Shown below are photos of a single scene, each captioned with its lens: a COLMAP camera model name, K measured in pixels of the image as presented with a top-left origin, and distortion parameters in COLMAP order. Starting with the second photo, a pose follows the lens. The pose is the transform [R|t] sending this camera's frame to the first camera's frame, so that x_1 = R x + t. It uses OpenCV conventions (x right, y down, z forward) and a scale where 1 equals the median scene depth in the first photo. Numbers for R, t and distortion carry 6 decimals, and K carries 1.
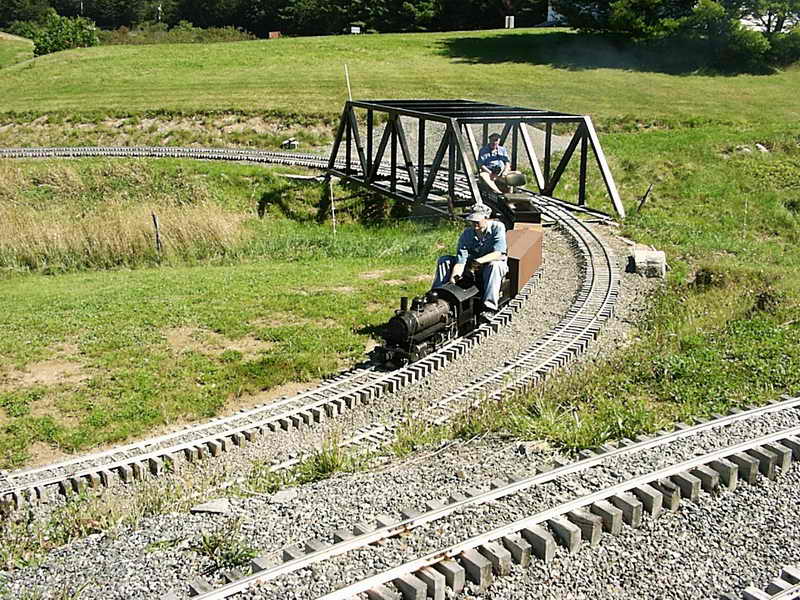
lens RADIAL K [[907.4, 0, 400.0], [0, 907.4, 300.0], [0, 0, 1]] dist [-0.232109, 0.285848]
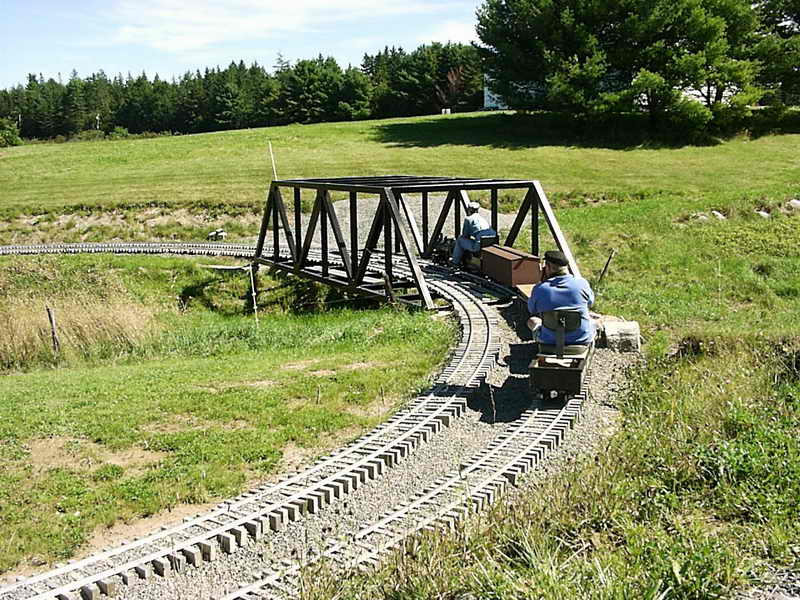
lens RADIAL K [[880.6, 0, 400.0], [0, 880.6, 300.0], [0, 0, 1]] dist [-0.195585, 0.155442]
pose [[0.997345, -0.043964, 0.058057, 0.013466], [0.050331, 0.992296, -0.113205, 0.005662], [-0.052633, 0.115826, 0.991874, 0.120836]]
